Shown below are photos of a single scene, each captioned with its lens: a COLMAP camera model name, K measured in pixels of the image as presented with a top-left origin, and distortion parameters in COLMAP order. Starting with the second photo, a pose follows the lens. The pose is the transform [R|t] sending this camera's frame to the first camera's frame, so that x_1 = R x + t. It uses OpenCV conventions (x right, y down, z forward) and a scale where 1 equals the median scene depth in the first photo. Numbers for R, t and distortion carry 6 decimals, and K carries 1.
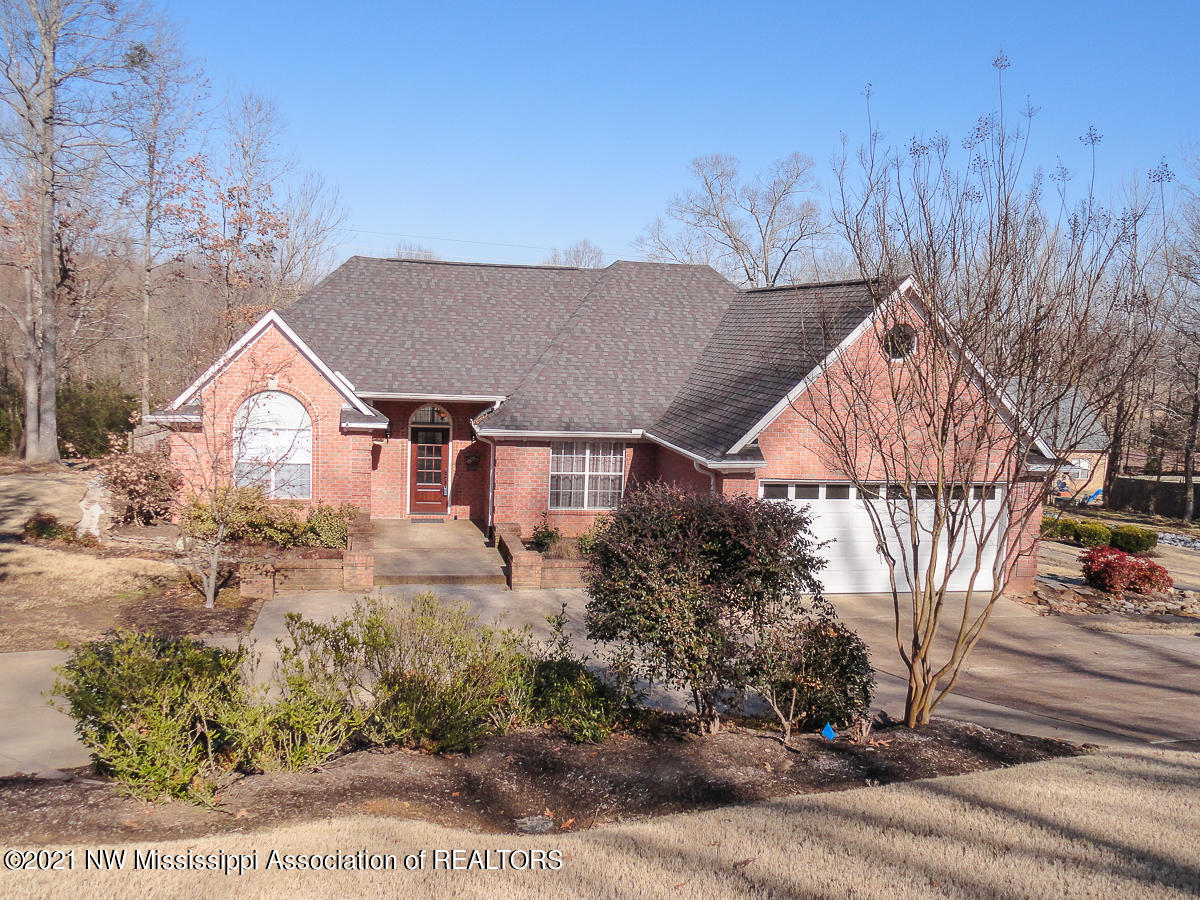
lens RADIAL K [[1059.6, 0, 596.8], [0, 1059.6, 459.0], [0, 0, 1]] dist [-0.043418, -0.000667]
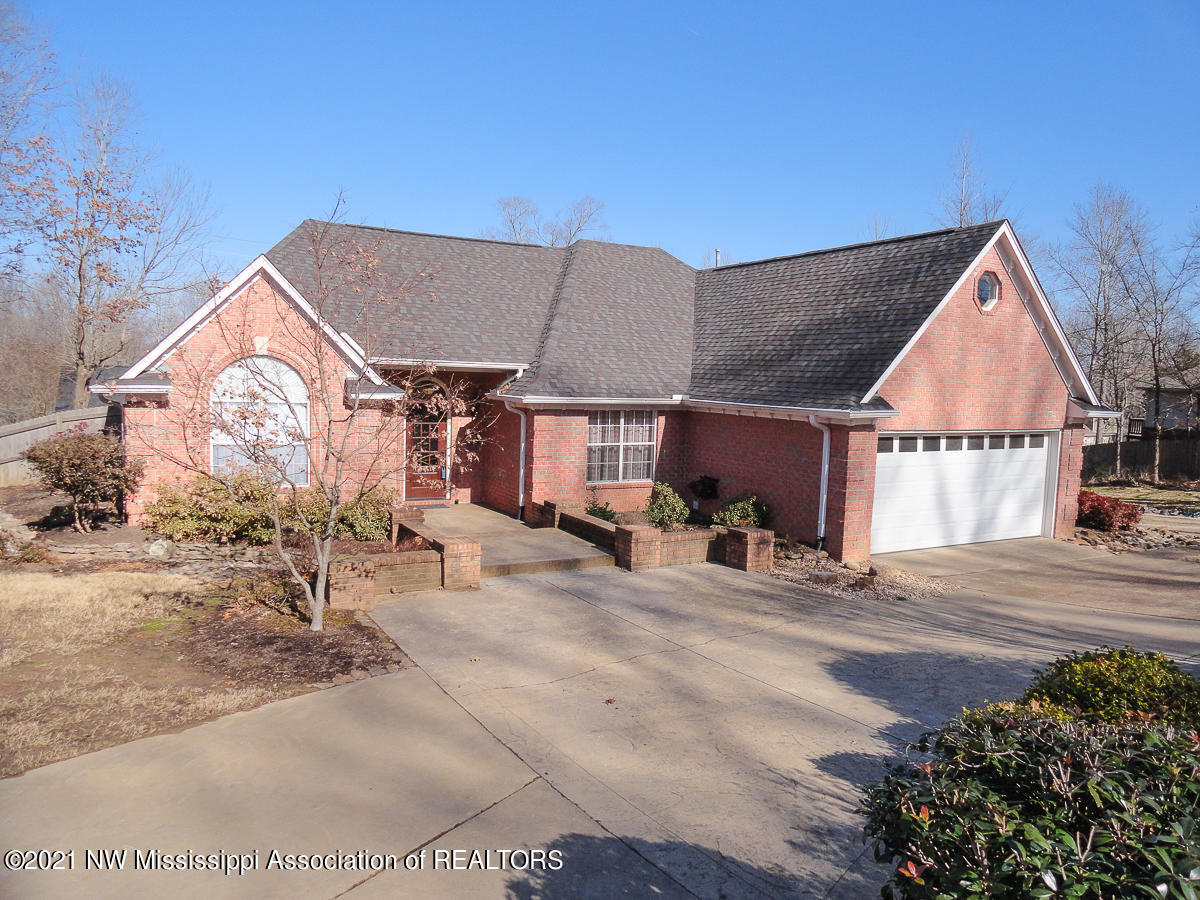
lens RADIAL K [[828.4, 0, 604.7], [0, 828.4, 454.5], [0, 0, 1]] dist [-0.007383, 0.004352]
pose [[0.953164, -0.039939, 0.299804, -0.244920], [0.044552, 0.998970, -0.008561, 0.028652], [-0.299154, 0.021517, 0.953962, 0.303980]]
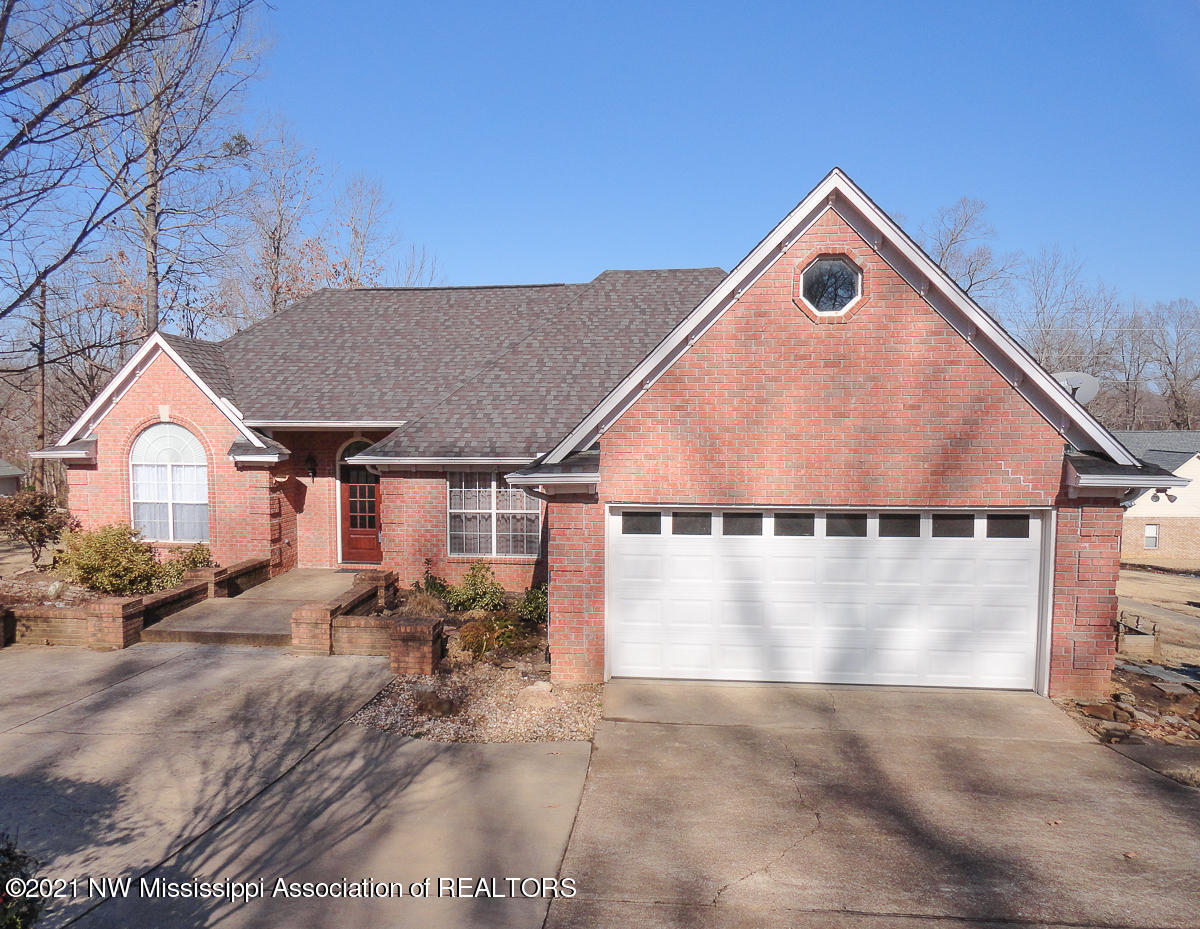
lens RADIAL K [[906.7, 0, 538.3], [0, 906.7, 494.1], [0, 0, 1]] dist [-0.001850, 0.001488]
pose [[0.947568, -0.015309, -0.319188, 0.241669], [0.000213, 0.998882, -0.047278, 0.033029], [0.319555, 0.044732, 0.946511, 0.363386]]
